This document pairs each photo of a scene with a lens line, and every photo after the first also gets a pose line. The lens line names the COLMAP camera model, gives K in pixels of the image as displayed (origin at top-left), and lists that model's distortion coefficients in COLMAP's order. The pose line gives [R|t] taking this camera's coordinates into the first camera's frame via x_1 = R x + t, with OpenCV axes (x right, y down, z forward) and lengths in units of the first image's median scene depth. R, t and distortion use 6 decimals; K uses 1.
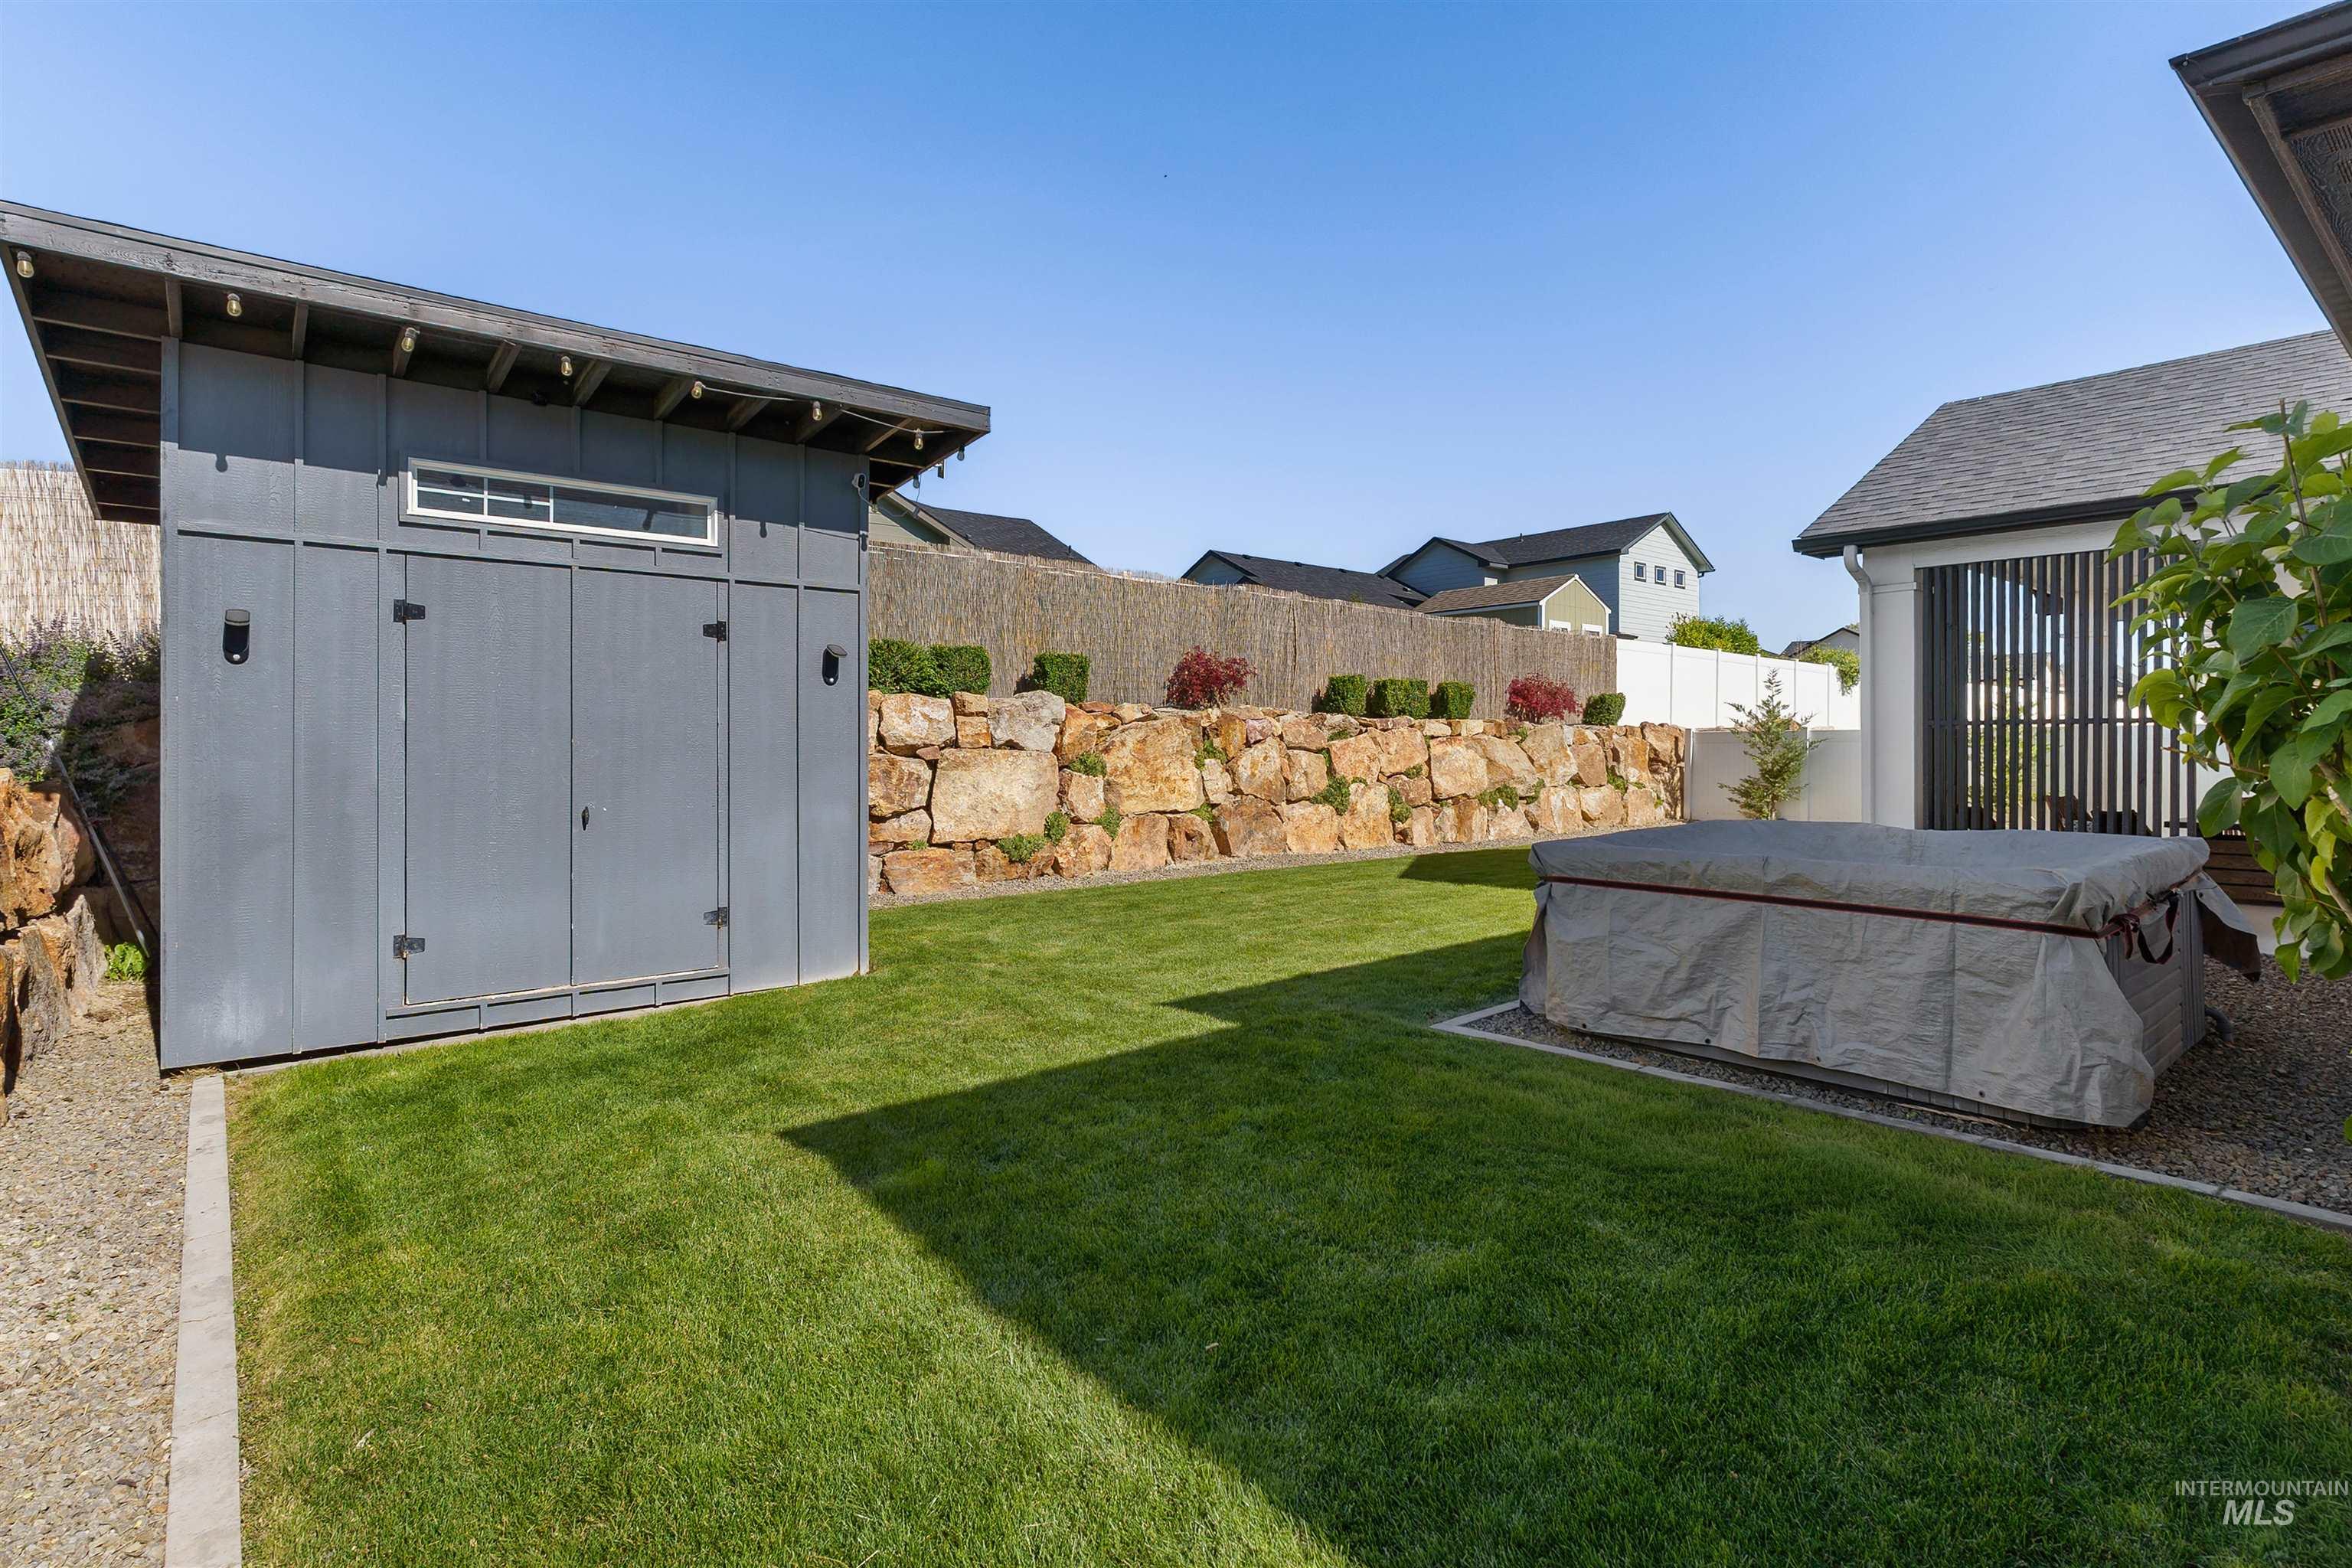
lens RADIAL K [[1123.4, 0, 1162.3], [0, 1123.4, 772.7], [0, 0, 1]] dist [0.000629, 0.000176]
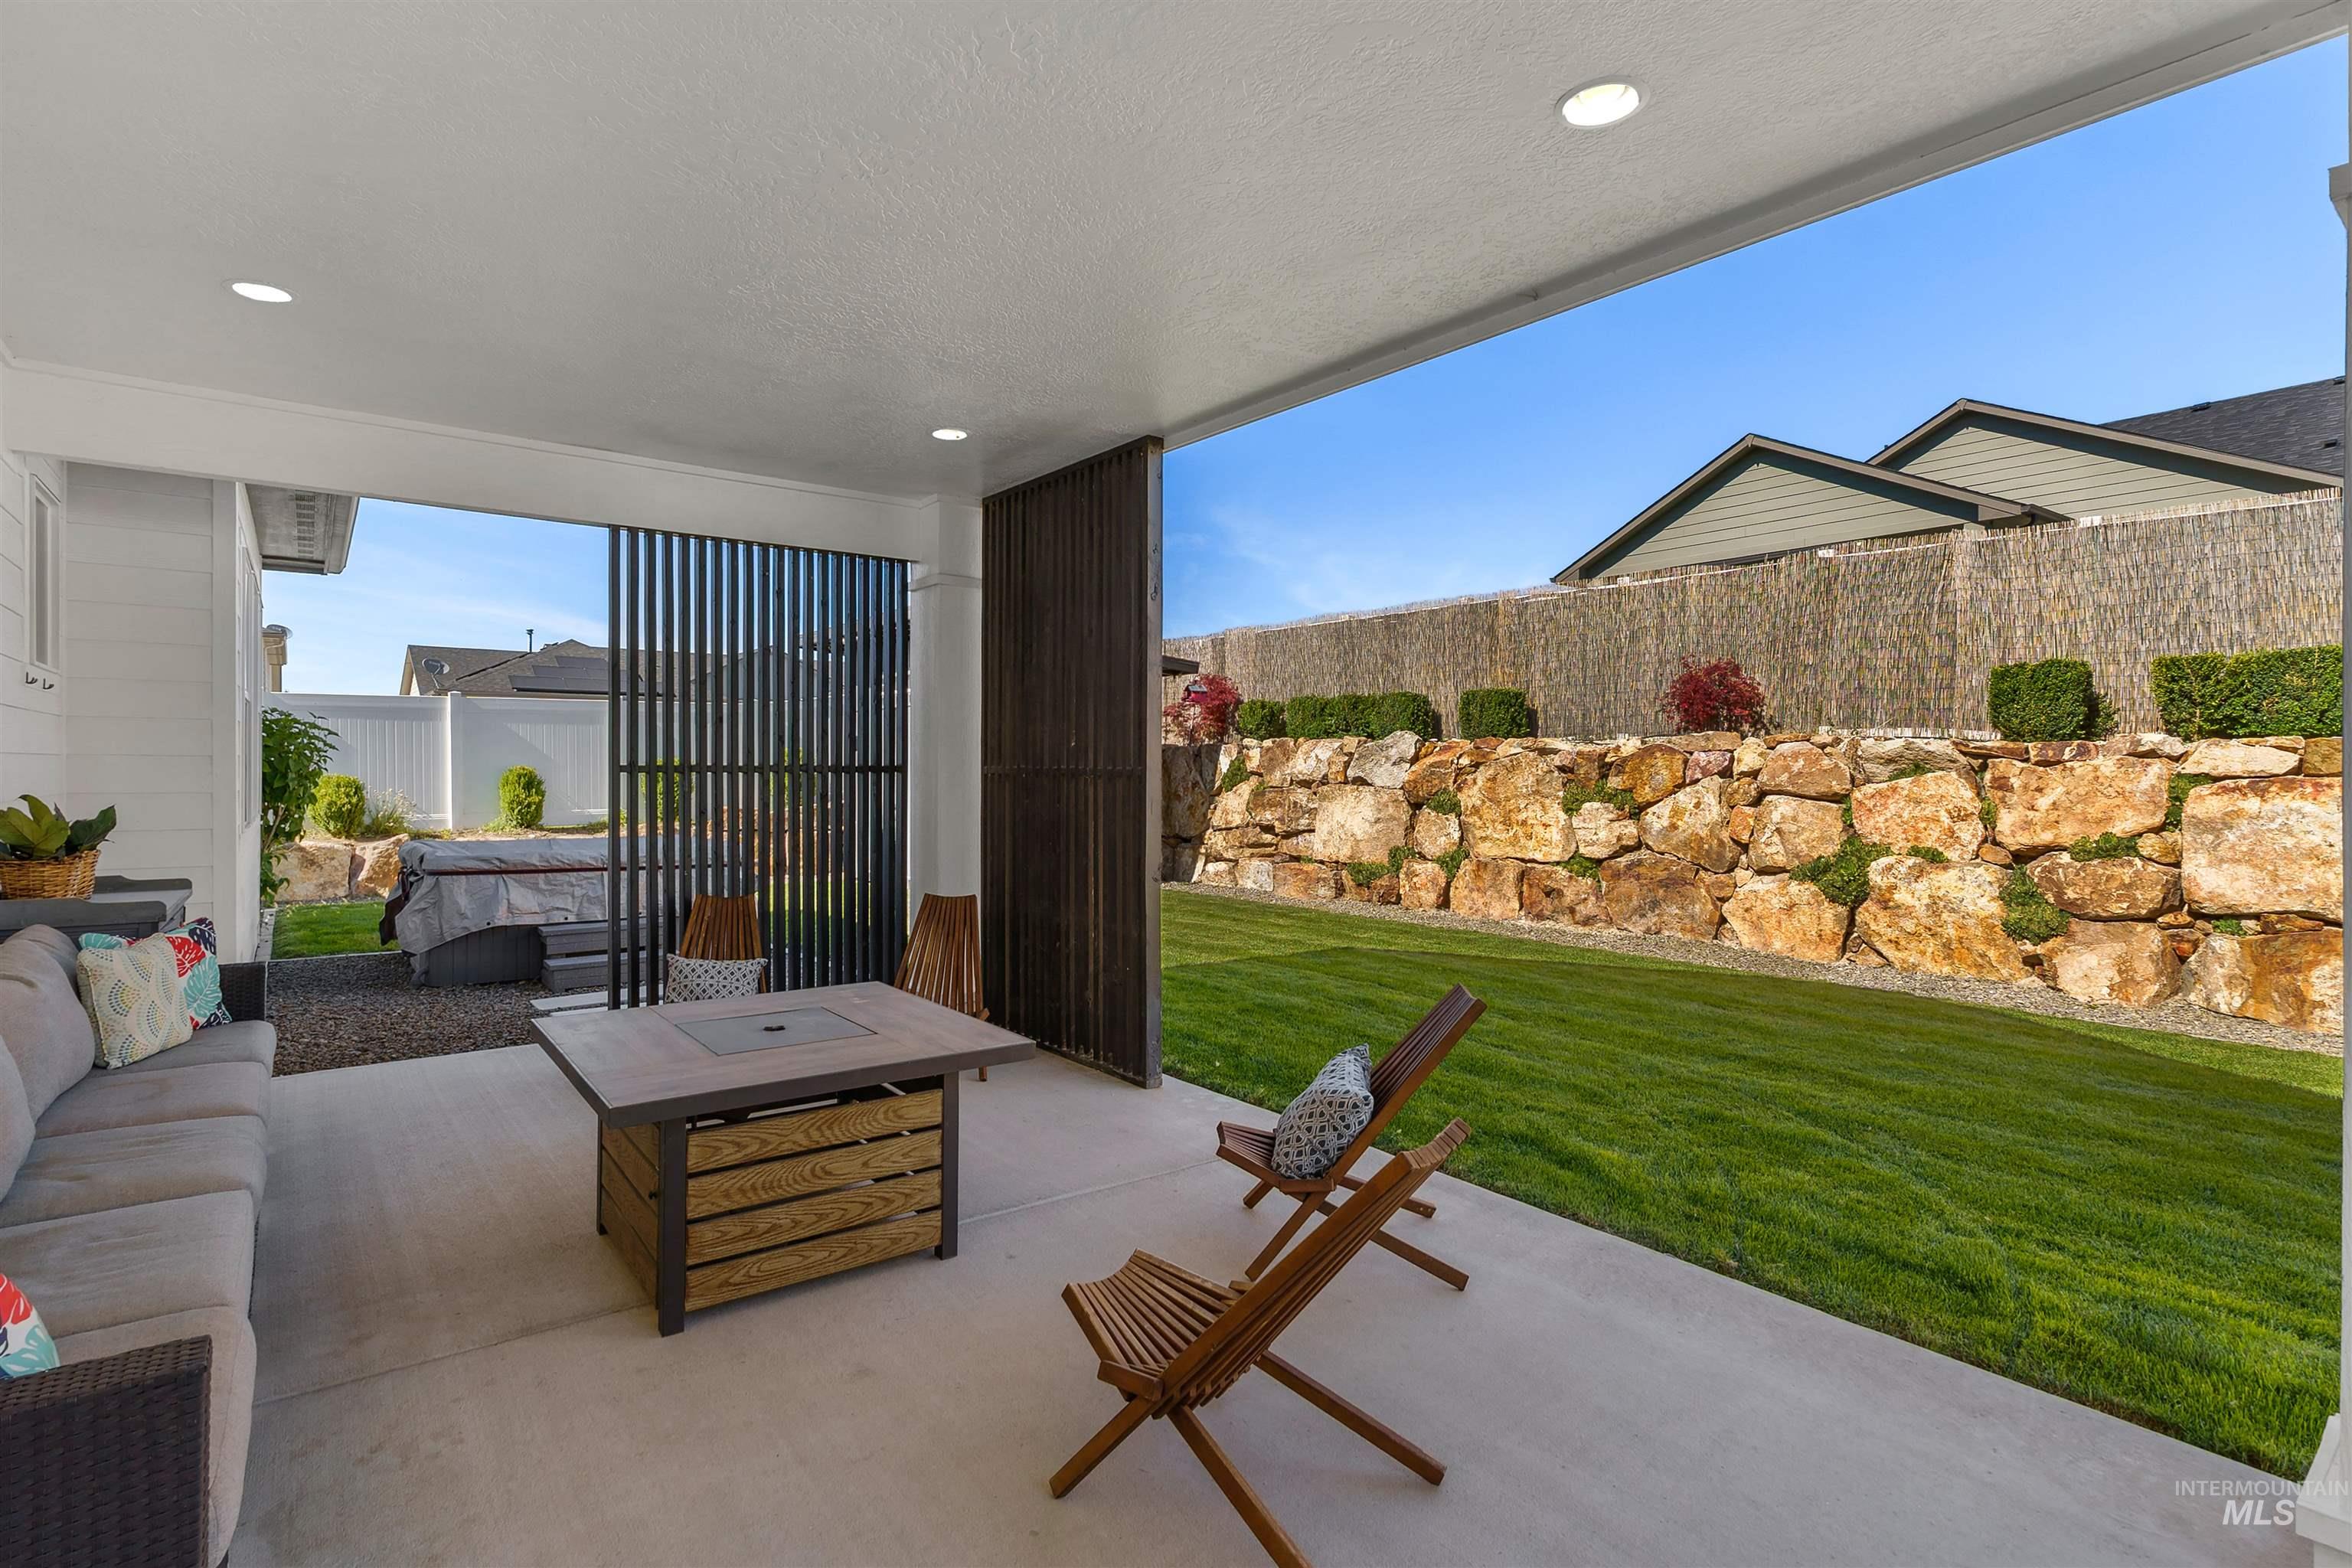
lens RADIAL K [[1123.4, 0, 1162.3], [0, 1123.4, 772.7], [0, 0, 1]] dist [0.000629, 0.000176]
pose [[-0.024560, 0.002231, -0.999696, 0.901750], [-0.031124, 0.999511, 0.002995, -0.027662], [0.999214, 0.031188, -0.024478, 0.744347]]
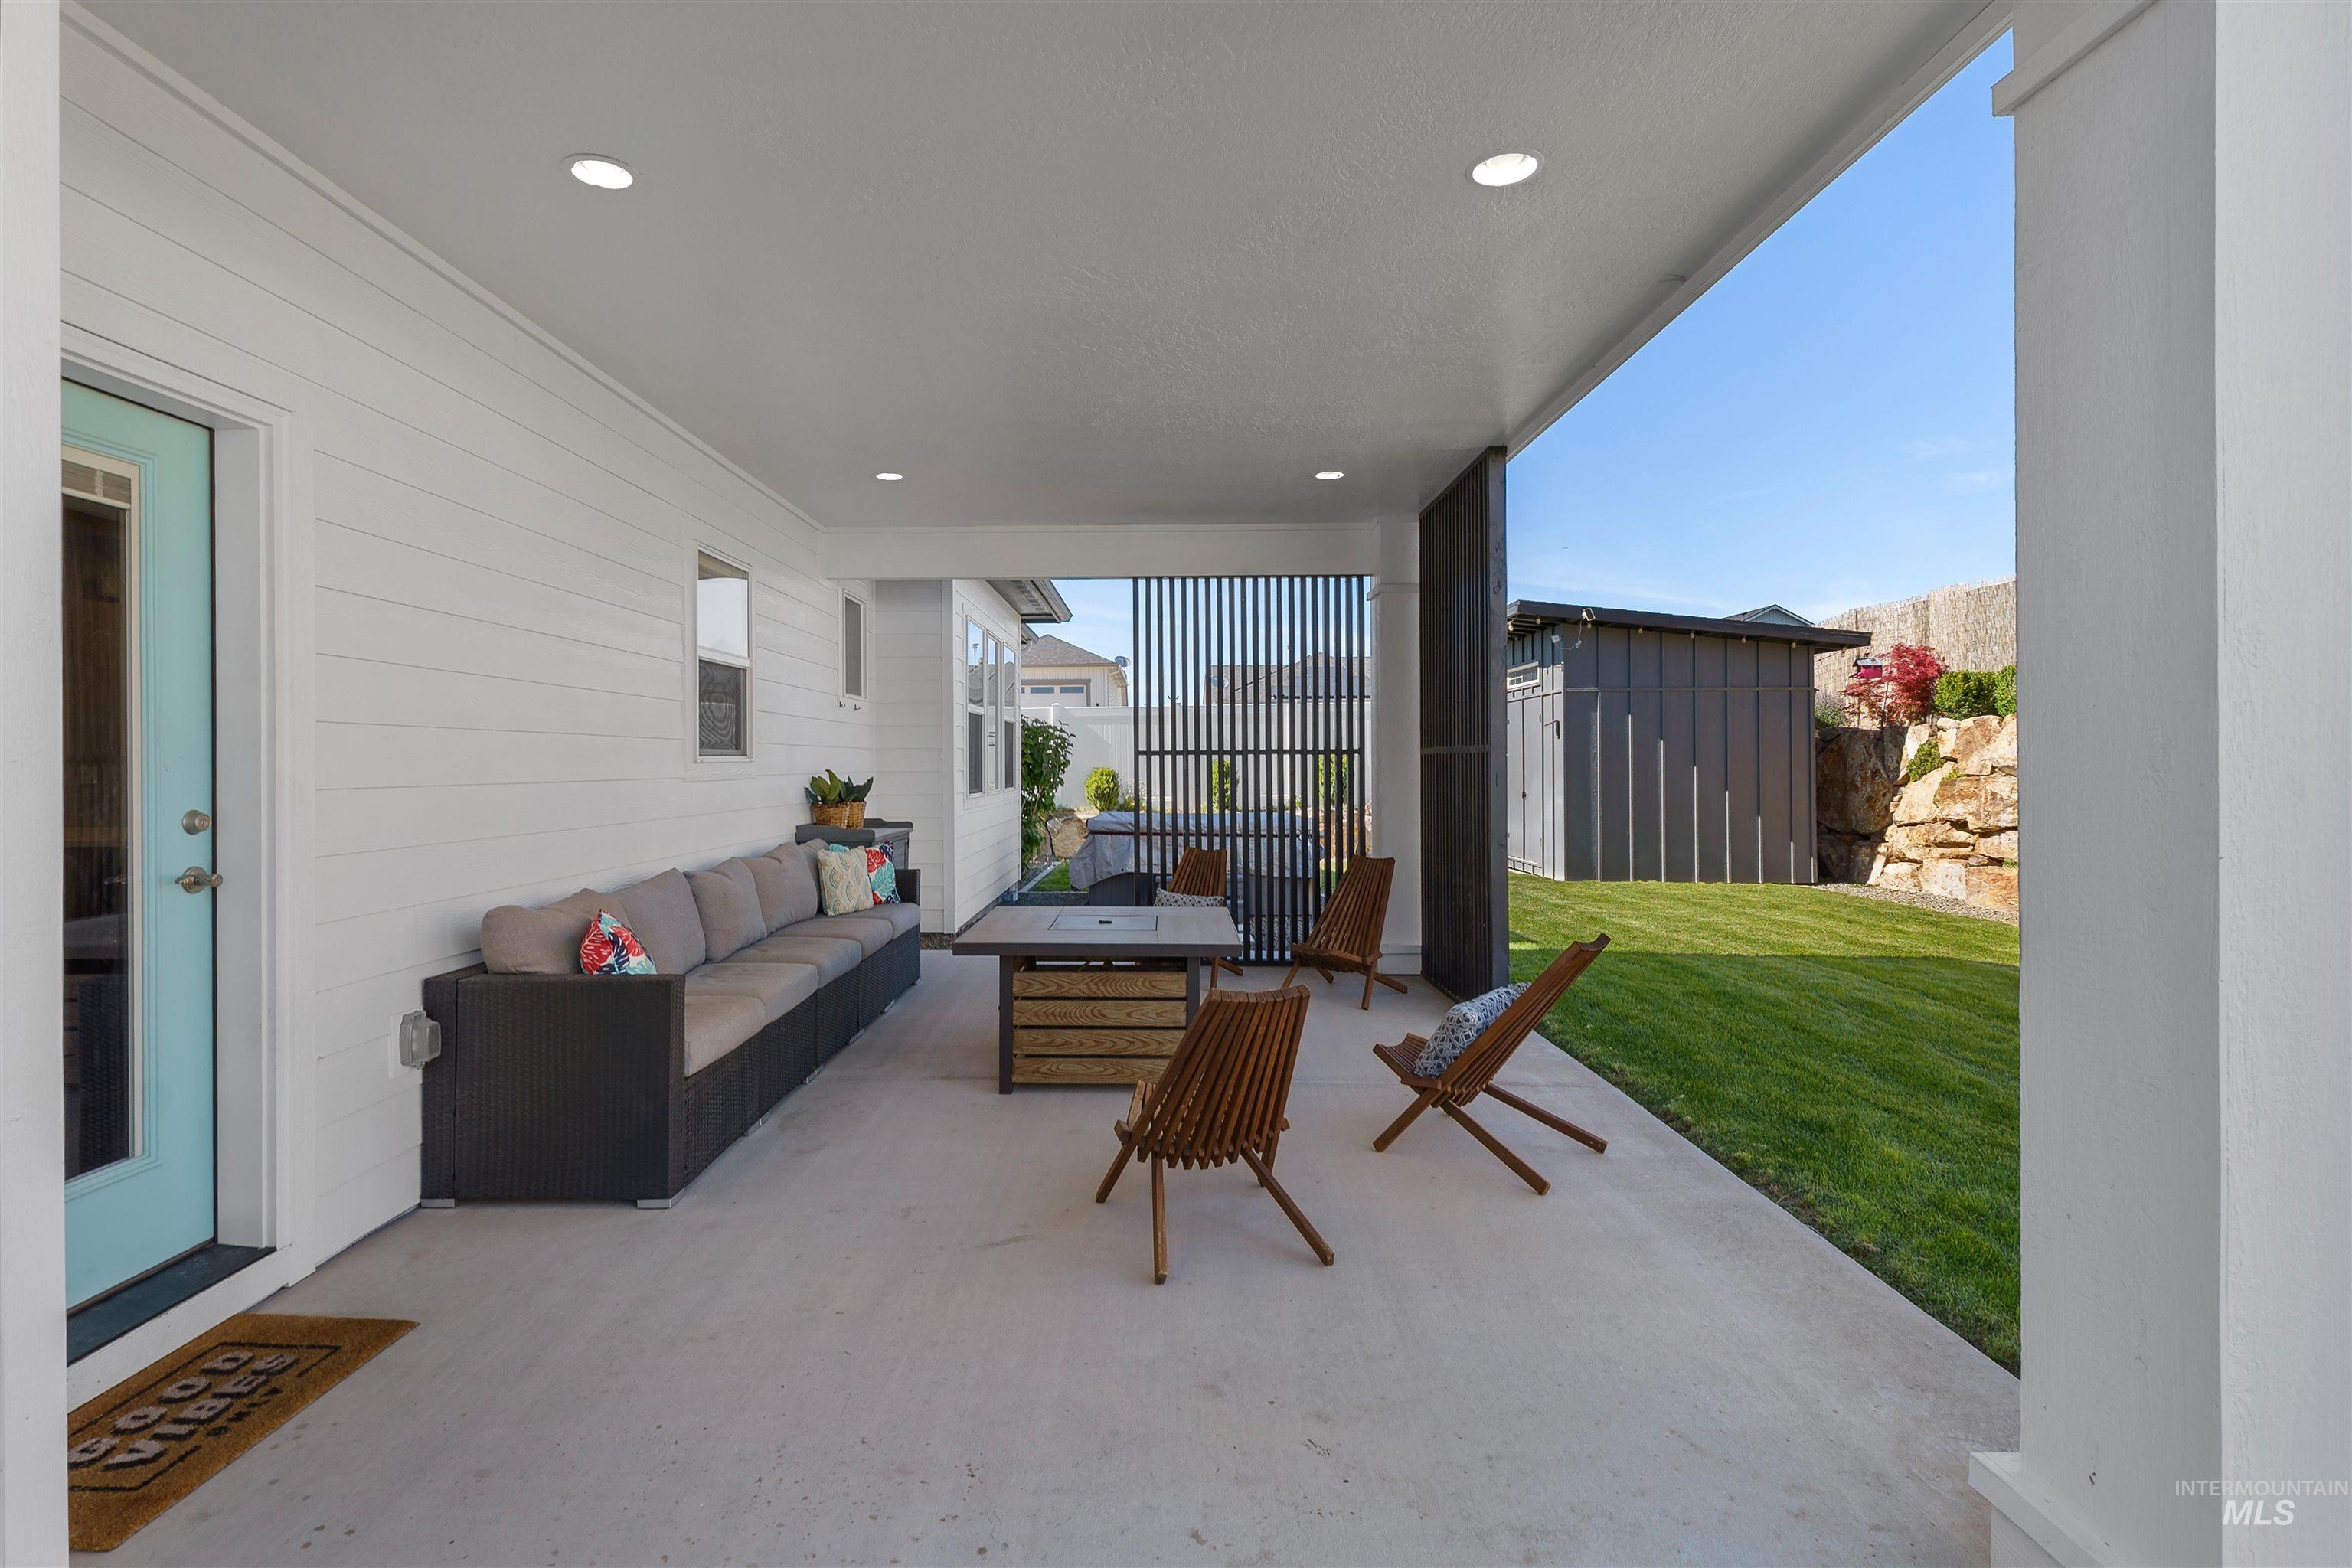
lens RADIAL K [[1123.4, 0, 1162.3], [0, 1123.4, 772.7], [0, 0, 1]] dist [0.000629, 0.000176]
pose [[-0.629981, 0.006576, -0.776582, 0.927169], [-0.017713, 0.999582, 0.022834, -0.024925], [0.776408, 0.028141, -0.629602, 0.897736]]
